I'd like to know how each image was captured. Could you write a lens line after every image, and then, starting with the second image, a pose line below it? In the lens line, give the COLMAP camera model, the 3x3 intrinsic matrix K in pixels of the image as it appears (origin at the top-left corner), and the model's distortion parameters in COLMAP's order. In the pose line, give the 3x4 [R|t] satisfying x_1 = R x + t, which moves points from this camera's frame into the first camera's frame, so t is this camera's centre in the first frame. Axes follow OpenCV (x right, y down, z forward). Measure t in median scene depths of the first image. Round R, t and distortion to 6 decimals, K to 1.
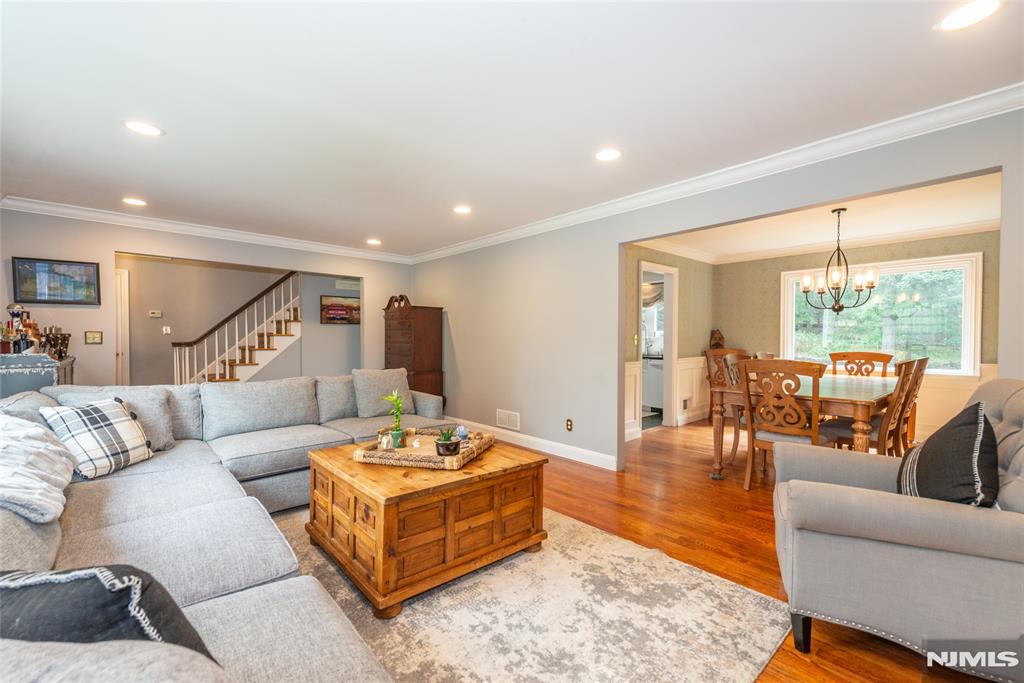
lens RADIAL K [[430.3, 0, 497.9], [0, 430.3, 345.6], [0, 0, 1]] dist [0.000351, -0.000068]
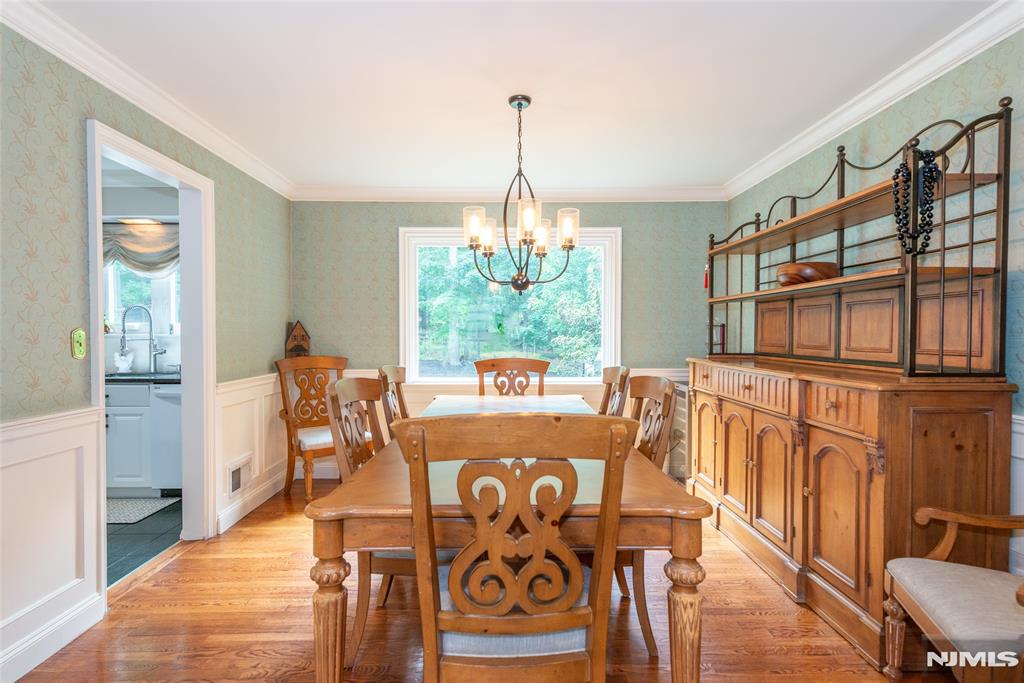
lens RADIAL K [[529.3, 0, 512.0], [0, 529.3, 341.5], [0, 0, 1]] dist [0.021855, 0.000209]
pose [[0.643169, -0.013058, 0.765613, 0.190354], [0.015731, 0.999869, 0.003838, -0.011154], [-0.765562, 0.009575, 0.643290, 0.404957]]
